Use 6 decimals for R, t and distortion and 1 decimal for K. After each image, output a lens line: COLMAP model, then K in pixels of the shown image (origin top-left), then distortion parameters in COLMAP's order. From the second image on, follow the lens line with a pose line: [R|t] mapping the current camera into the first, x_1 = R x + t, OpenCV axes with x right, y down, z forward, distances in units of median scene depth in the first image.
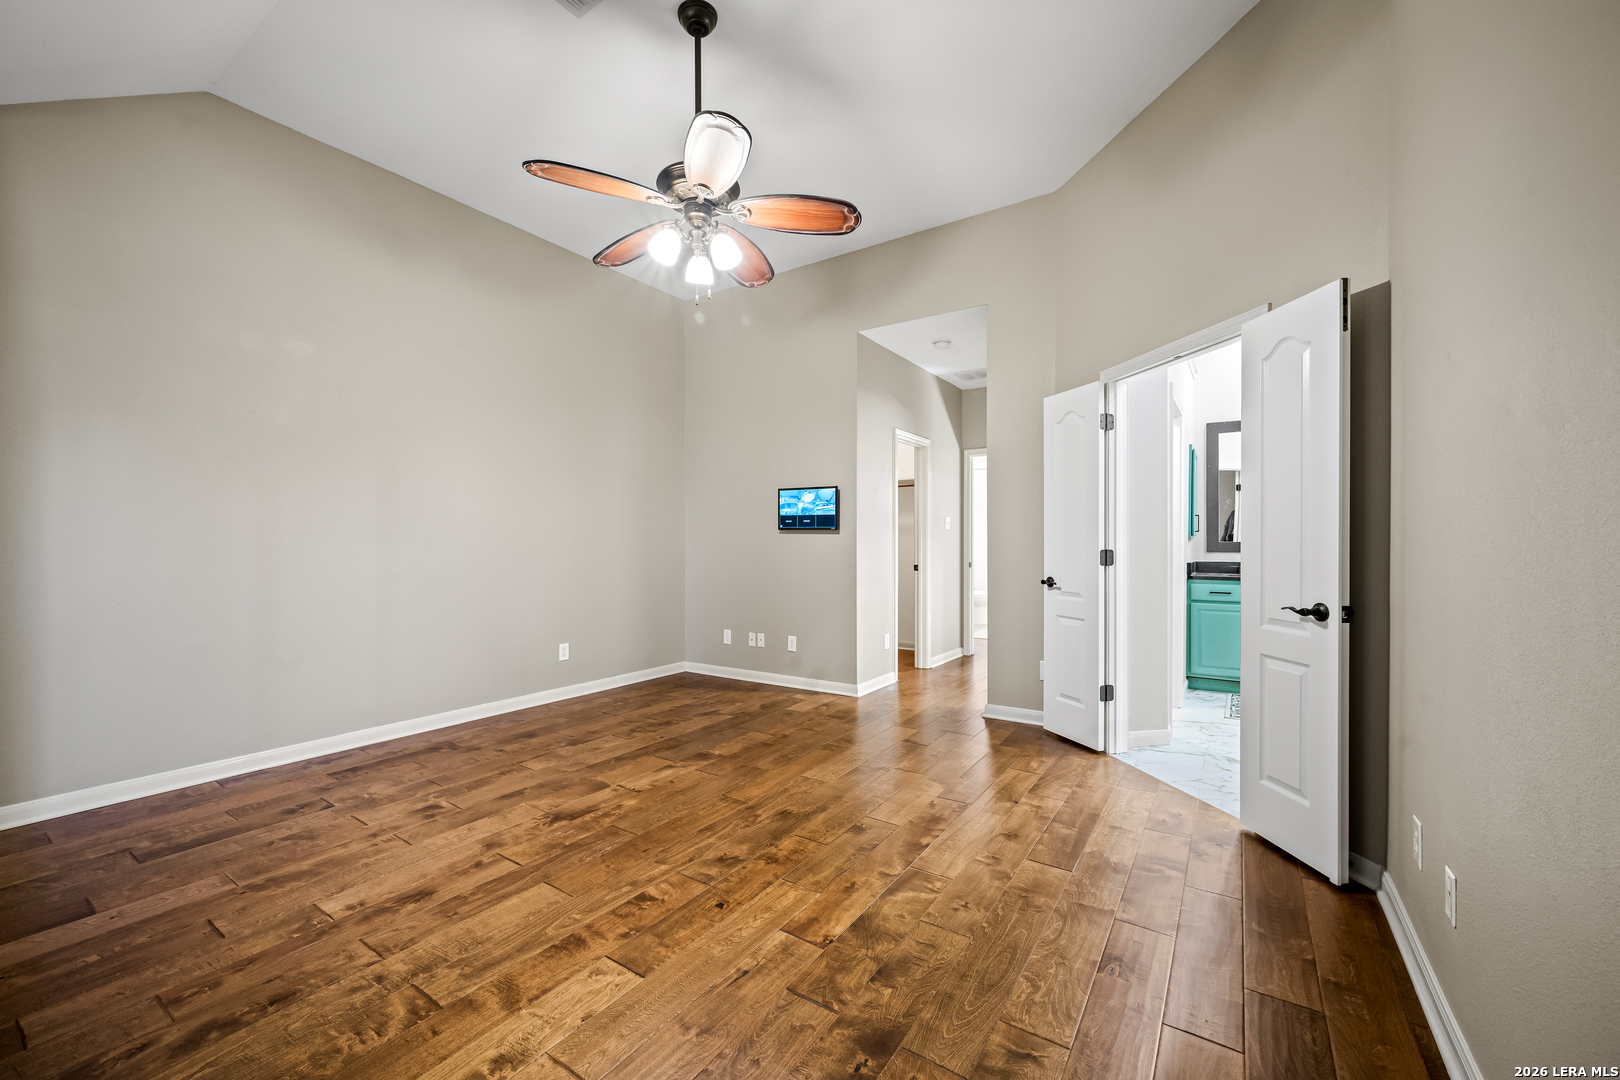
lens RADIAL K [[658.9, 0, 811.9], [0, 658.9, 543.9], [0, 0, 1]] dist [-0.000448, 0.000338]
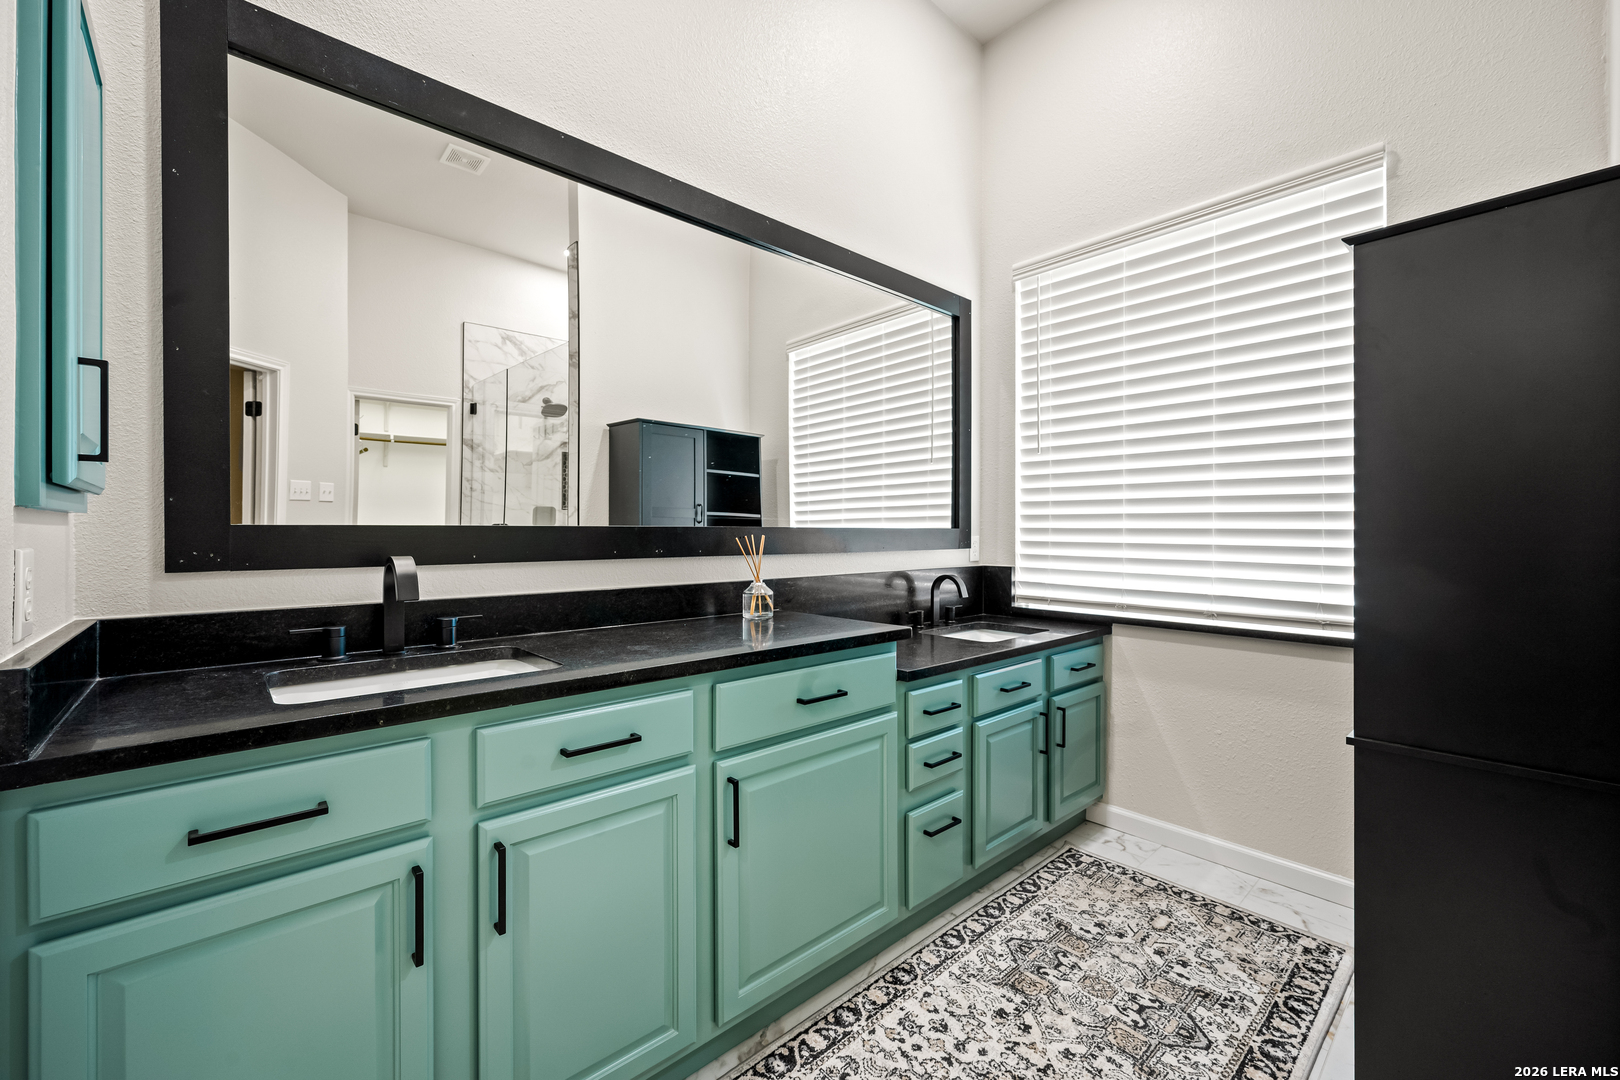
lens RADIAL K [[658.9, 0, 812.8], [0, 658.9, 529.5], [0, 0, 1]] dist [-0.000448, 0.000338]
pose [[0.250102, -0.000737, 0.968219, 0.468367], [0.005041, 0.999987, -0.000541, 0.000035], [-0.968206, 0.005016, 0.250102, 0.781461]]
